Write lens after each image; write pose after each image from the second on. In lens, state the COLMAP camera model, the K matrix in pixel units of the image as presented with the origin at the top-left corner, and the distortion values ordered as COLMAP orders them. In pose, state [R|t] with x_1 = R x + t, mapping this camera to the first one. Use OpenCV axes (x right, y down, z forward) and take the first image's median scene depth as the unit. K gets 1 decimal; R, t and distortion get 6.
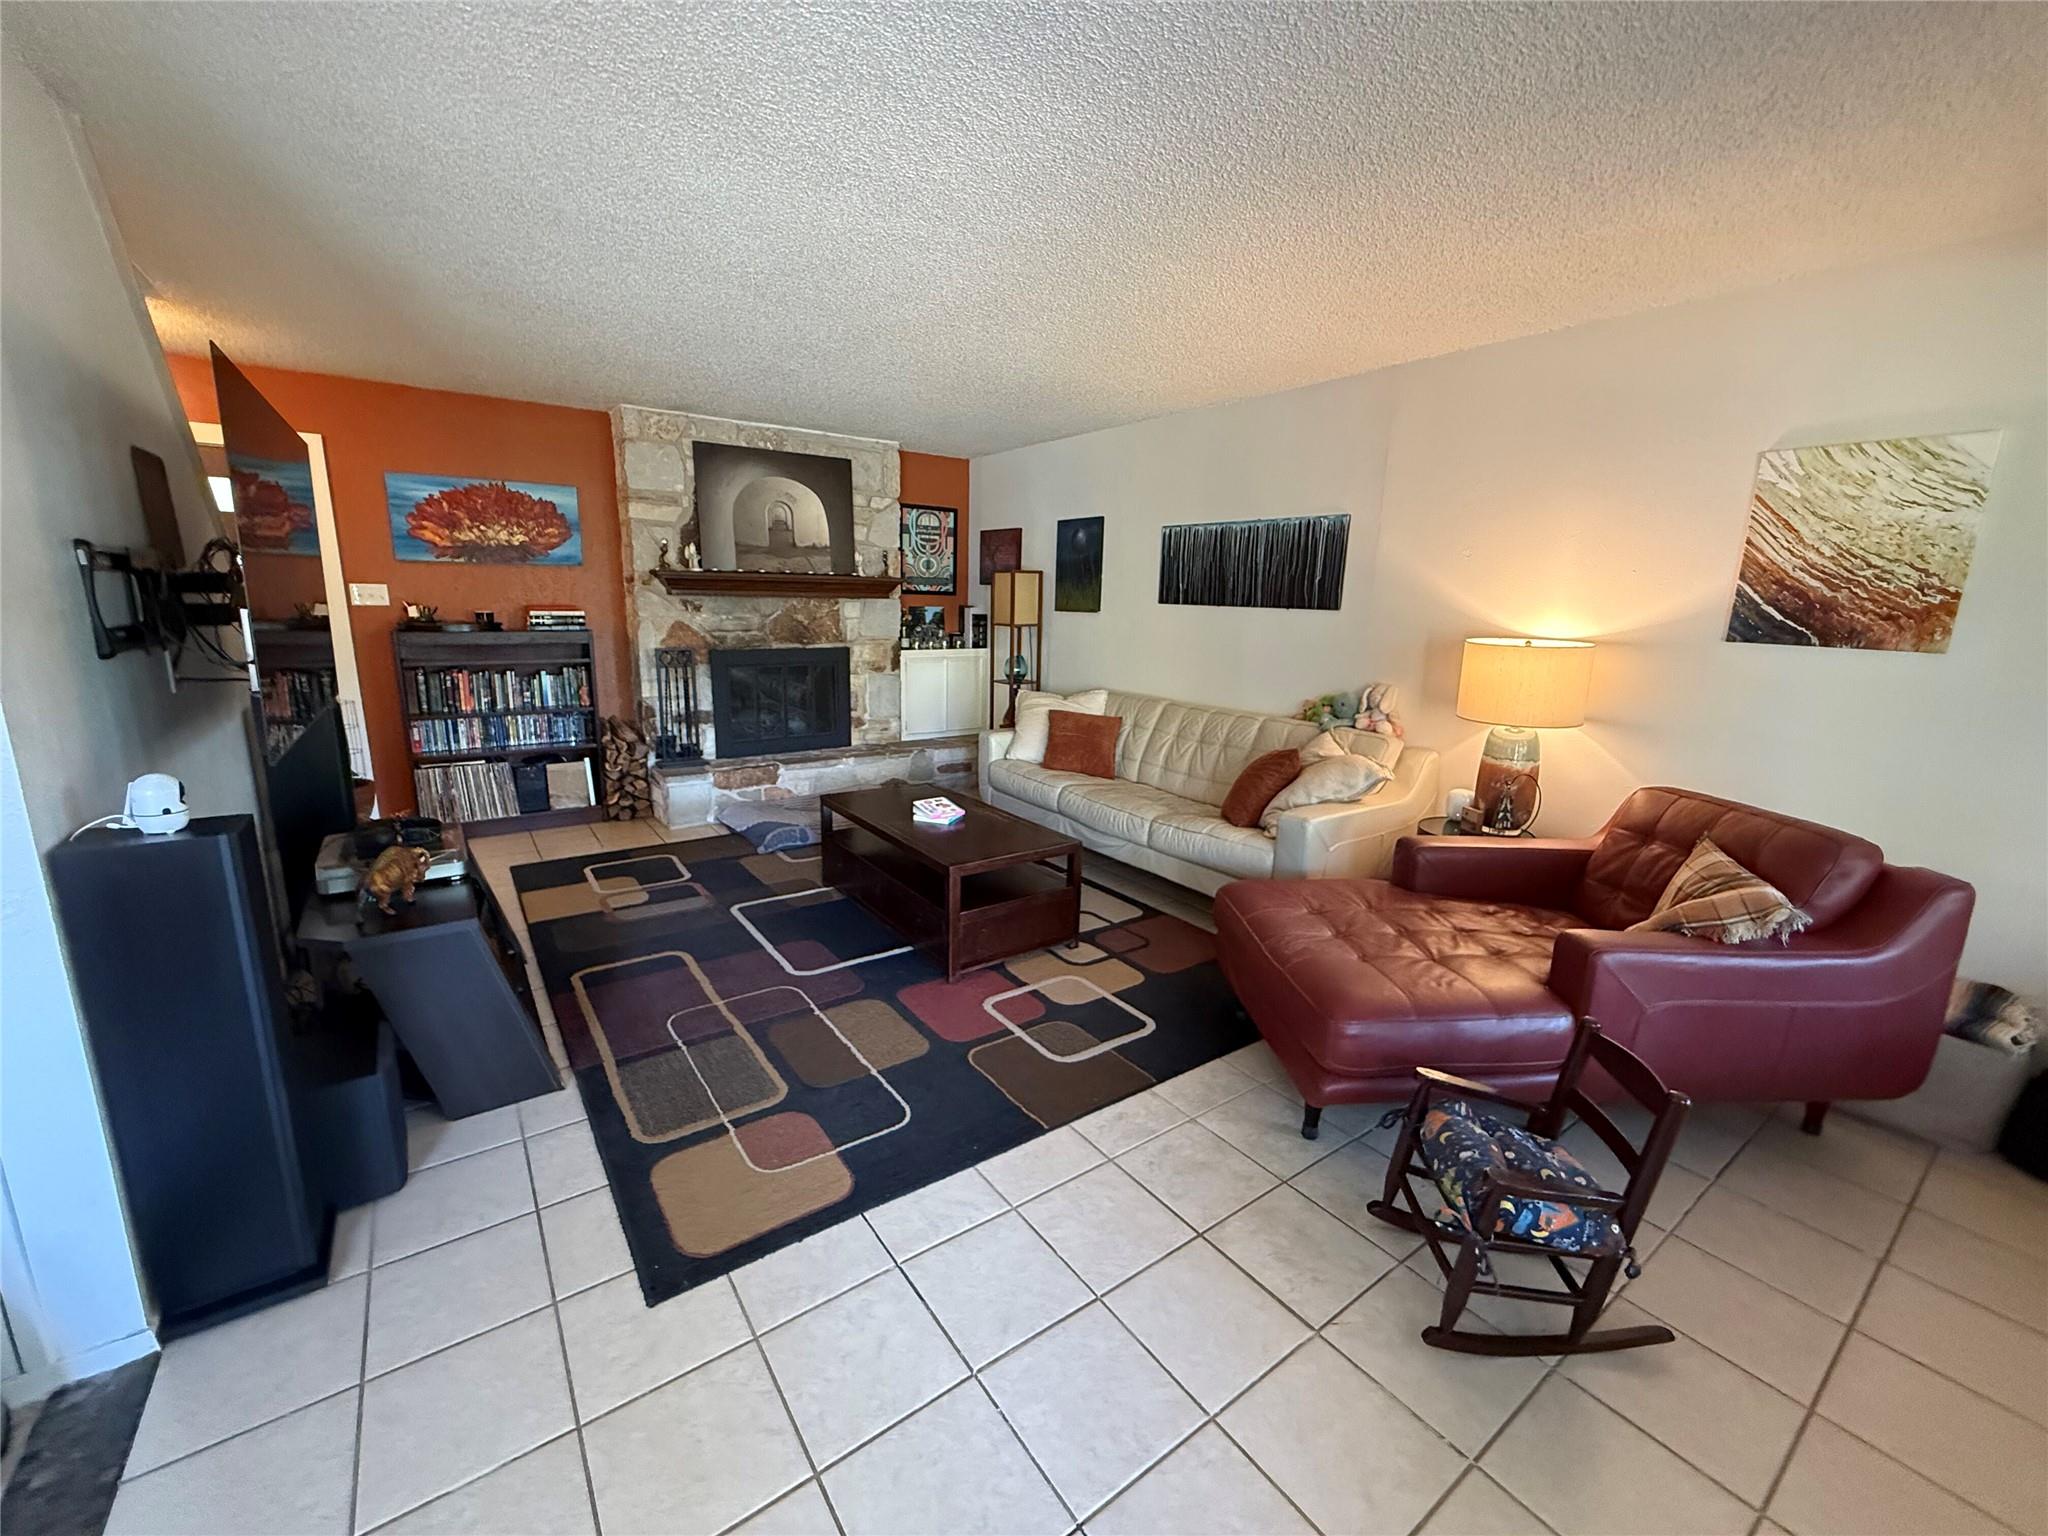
lens RADIAL K [[827.2, 0, 1024.0], [0, 827.2, 768.0], [0, 0, 1]] dist [-0.001735, -0.000185]
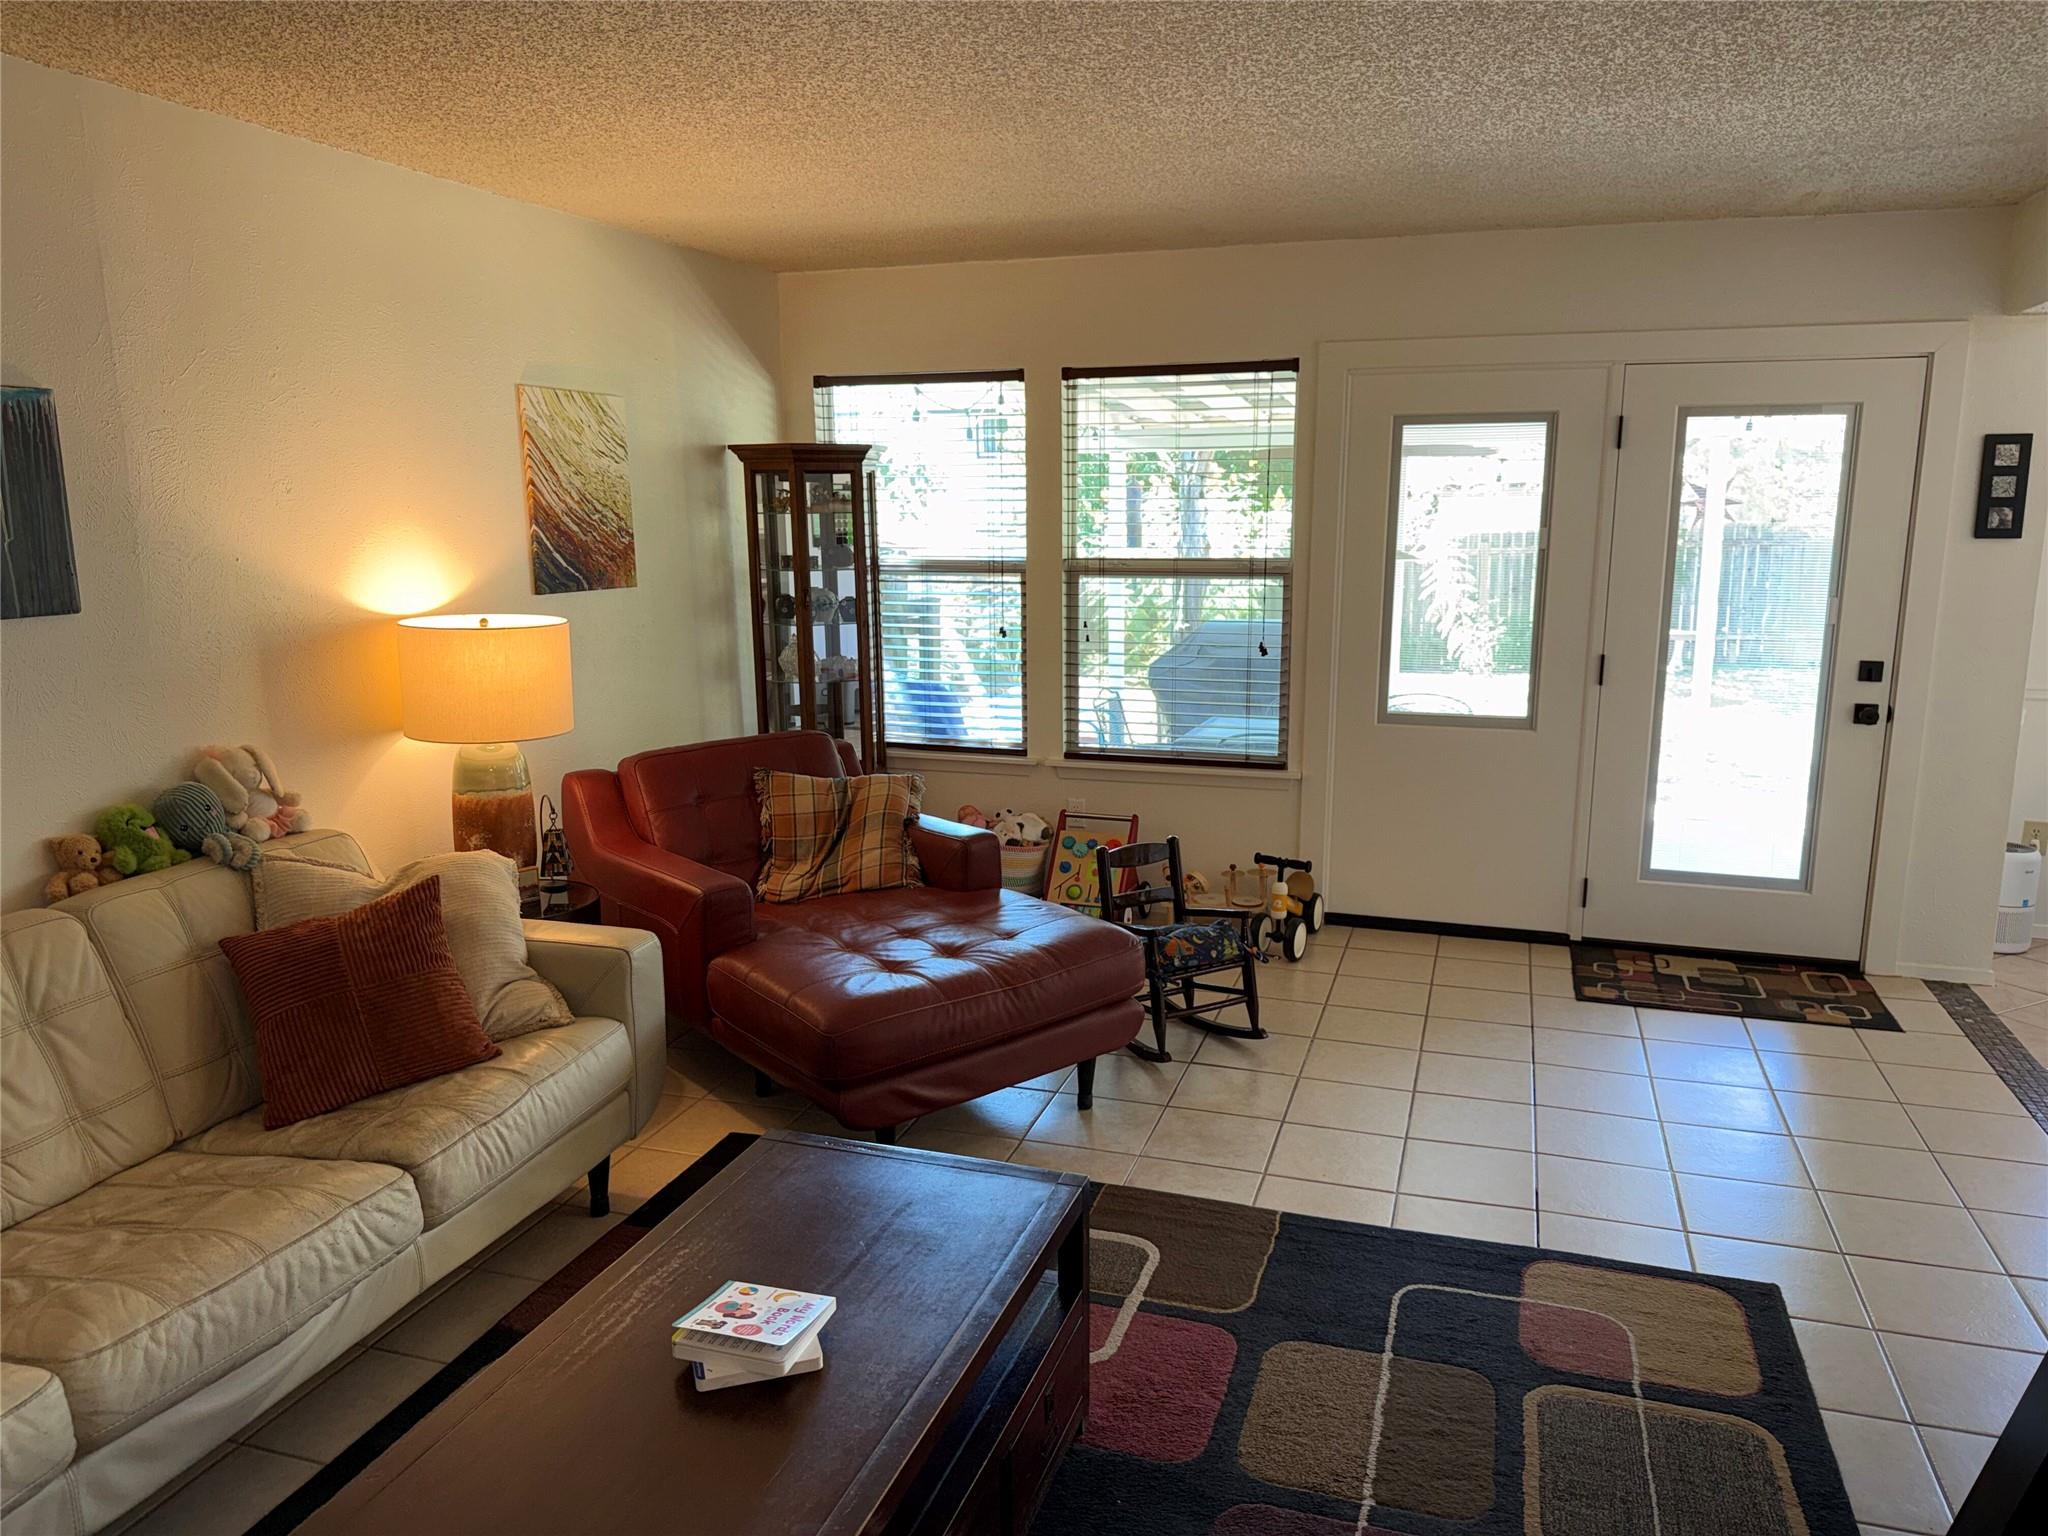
lens RADIAL K [[1462.0, 0, 1024.0], [0, 1462.0, 768.0], [0, 0, 1]] dist [0.006178, -0.000023]
pose [[-0.588110, -0.164820, 0.791809, -0.810892], [0.159655, 0.936092, 0.313436, -0.431816], [-0.792866, 0.310751, -0.524210, 1.636028]]
